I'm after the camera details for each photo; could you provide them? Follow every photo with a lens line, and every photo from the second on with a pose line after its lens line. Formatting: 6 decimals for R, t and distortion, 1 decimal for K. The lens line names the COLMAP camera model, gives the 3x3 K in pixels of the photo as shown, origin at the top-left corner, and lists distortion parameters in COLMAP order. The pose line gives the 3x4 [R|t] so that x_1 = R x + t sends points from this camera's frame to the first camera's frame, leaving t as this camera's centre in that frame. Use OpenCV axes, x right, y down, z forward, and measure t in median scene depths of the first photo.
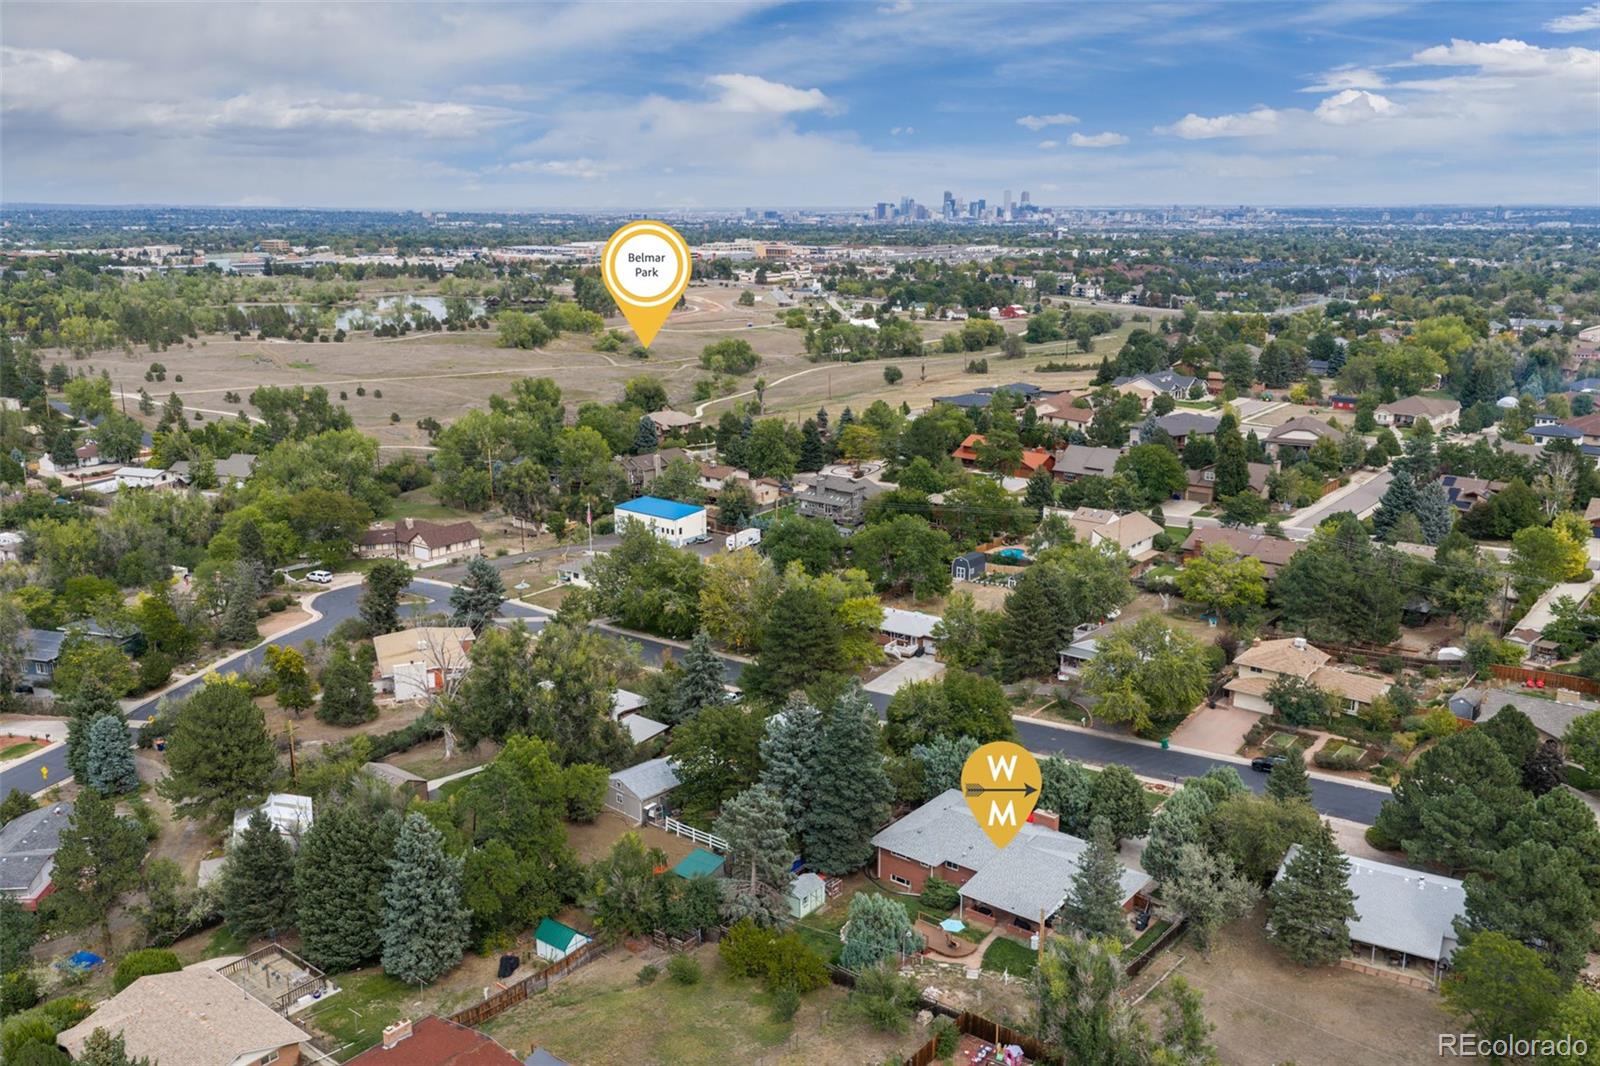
lens RADIAL K [[1290.0, 0, 803.8], [0, 1290.0, 535.1], [0, 0, 1]] dist [0.017649, -0.029969]
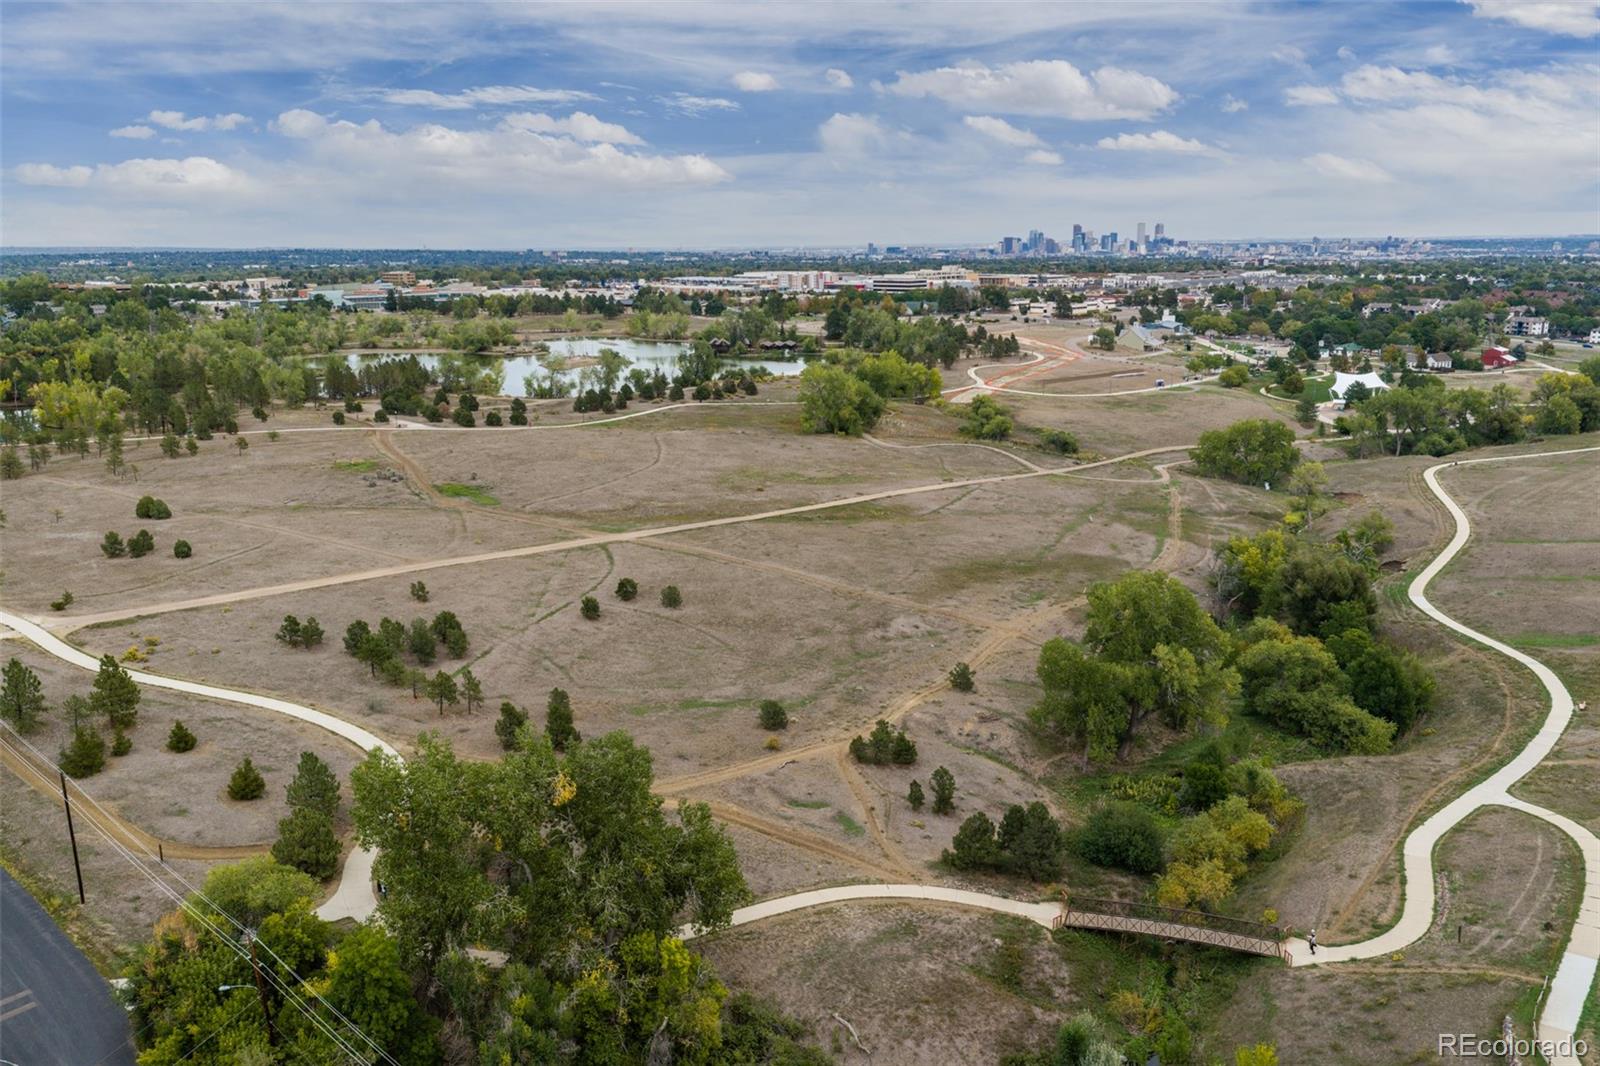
lens RADIAL K [[1290.0, 0, 797.2], [0, 1290.0, 533.6], [0, 0, 1]] dist [0.017649, -0.029969]
pose [[0.996511, 0.008556, -0.083017, -0.117212], [-0.011015, 0.999513, -0.029212, -0.052907], [0.082727, 0.030024, 0.996120, 0.278354]]
